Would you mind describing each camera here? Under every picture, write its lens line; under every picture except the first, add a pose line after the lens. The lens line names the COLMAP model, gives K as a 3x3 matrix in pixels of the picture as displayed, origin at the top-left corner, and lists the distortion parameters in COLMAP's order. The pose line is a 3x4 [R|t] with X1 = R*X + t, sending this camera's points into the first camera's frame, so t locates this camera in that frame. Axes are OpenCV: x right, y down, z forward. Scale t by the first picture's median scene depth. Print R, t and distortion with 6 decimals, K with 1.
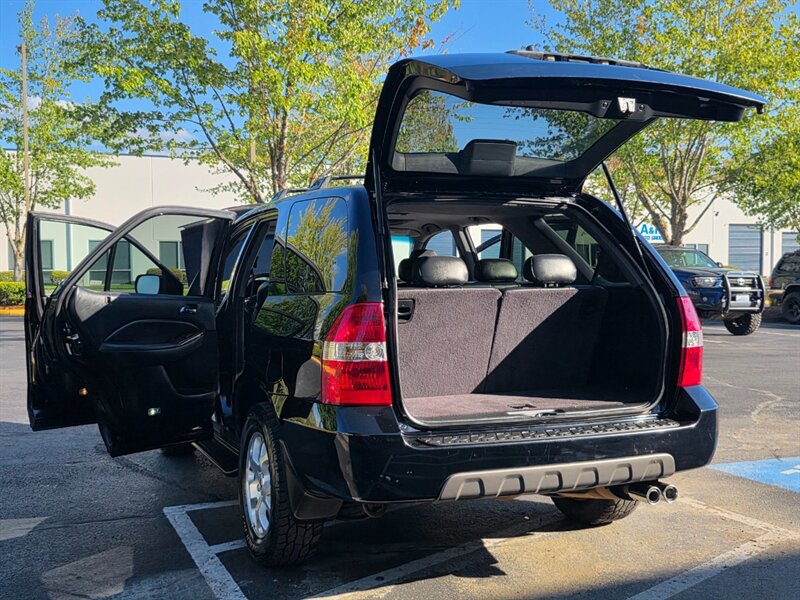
lens RADIAL K [[943.7, 0, 398.7], [0, 943.7, 300.8], [0, 0, 1]] dist [0.045383, -0.039564]
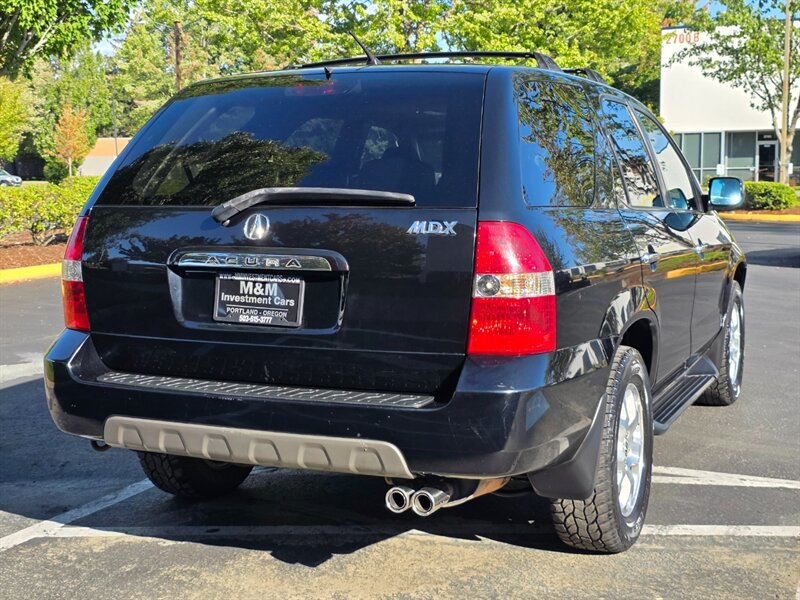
lens RADIAL K [[1154.2, 0, 383.9], [0, 1154.2, 297.6], [0, 0, 1]] dist [0.078347, -0.122848]
pose [[0.668944, 0.078682, -0.739137, 0.794344], [-0.018155, 0.995815, 0.089574, -0.020786], [0.743091, -0.046501, 0.667572, 0.373133]]
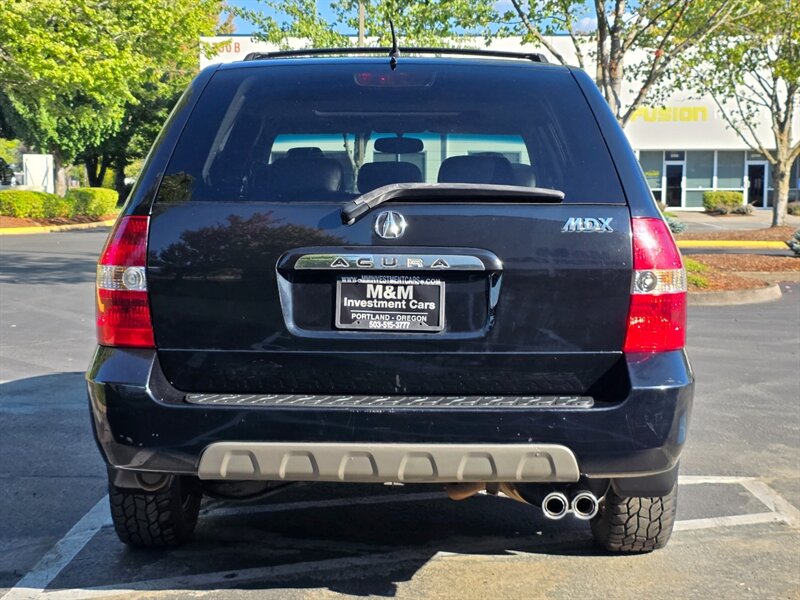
lens RADIAL K [[1295.1, 0, 397.4], [0, 1295.1, 300.3], [0, 0, 1]] dist [0.222331, -0.956533]
pose [[0.913364, 0.042933, -0.404874, 0.482185], [-0.022381, 0.998215, 0.055362, 0.005839], [0.406528, -0.041504, 0.912695, 0.082766]]
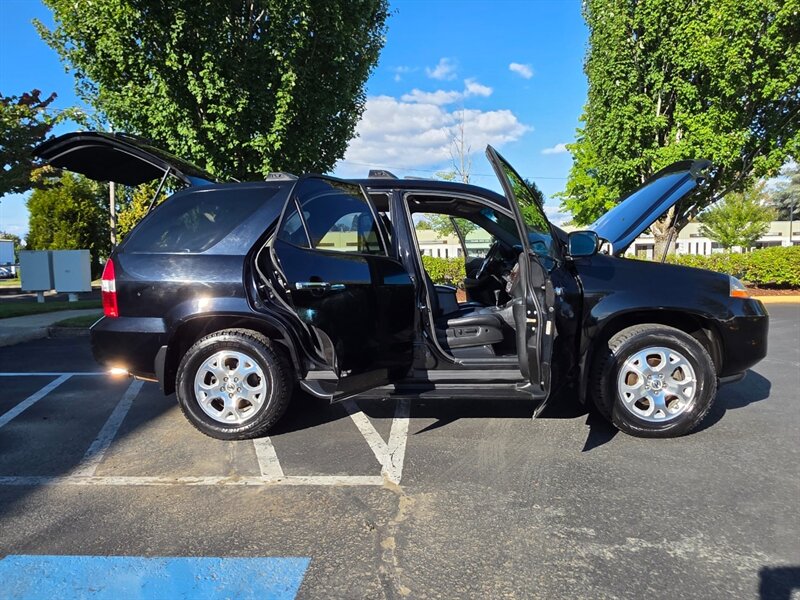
lens RADIAL K [[545.5, 0, 398.5], [0, 545.5, 303.3], [0, 0, 1]] dist [0.001042, 0.001537]
pose [[-0.452406, 0.080099, -0.888208, 0.828812], [-0.013317, 0.995241, 0.096534, -0.019439], [0.891712, 0.055501, -0.449187, 1.700742]]
